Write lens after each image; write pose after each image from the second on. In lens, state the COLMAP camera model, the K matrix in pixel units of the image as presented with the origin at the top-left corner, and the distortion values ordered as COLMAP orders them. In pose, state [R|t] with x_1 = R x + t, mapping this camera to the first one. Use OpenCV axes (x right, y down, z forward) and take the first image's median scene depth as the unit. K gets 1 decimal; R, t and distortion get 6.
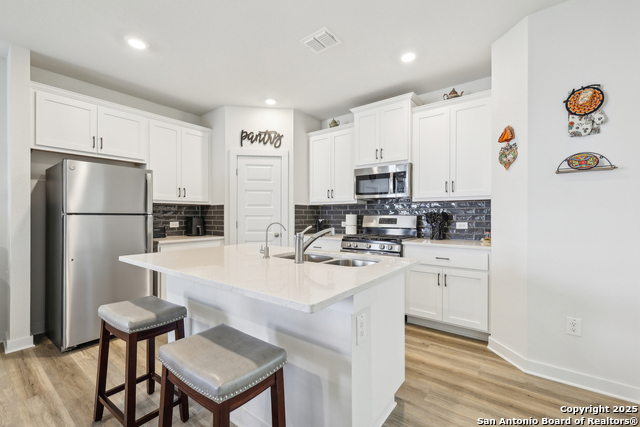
lens RADIAL K [[273.1, 0, 324.5], [0, 273.1, 216.4], [0, 0, 1]] dist [-0.002343, 0.000404]
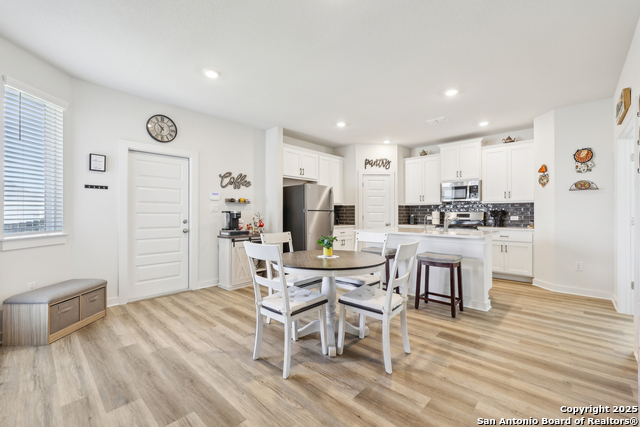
lens RADIAL K [[273.1, 0, 319.9], [0, 273.1, 211.6], [0, 0, 1]] dist [-0.002343, 0.000404]
pose [[0.993764, 0.001785, -0.111489, -0.417175], [-0.003011, 0.999937, -0.010830, 0.013529], [0.111462, 0.011098, 0.993707, -0.664324]]
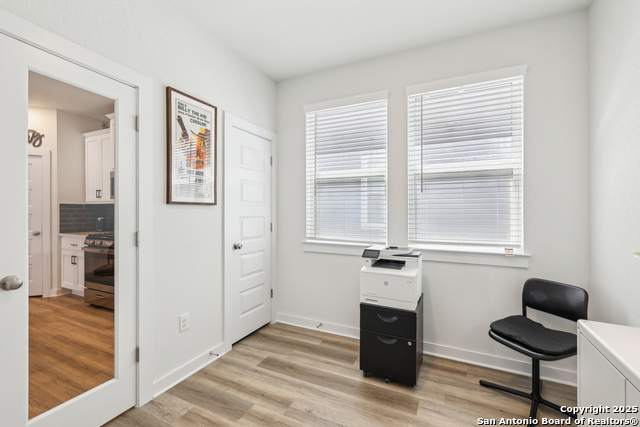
lens RADIAL K [[273.1, 0, 319.5], [0, 273.1, 217.1], [0, 0, 1]] dist [-0.002343, 0.000404]
pose [[0.980706, 0.007858, 0.195328, 0.710010], [-0.009444, 0.999930, 0.007189, -0.010239], [-0.195258, -0.008895, 0.980712, -0.207343]]
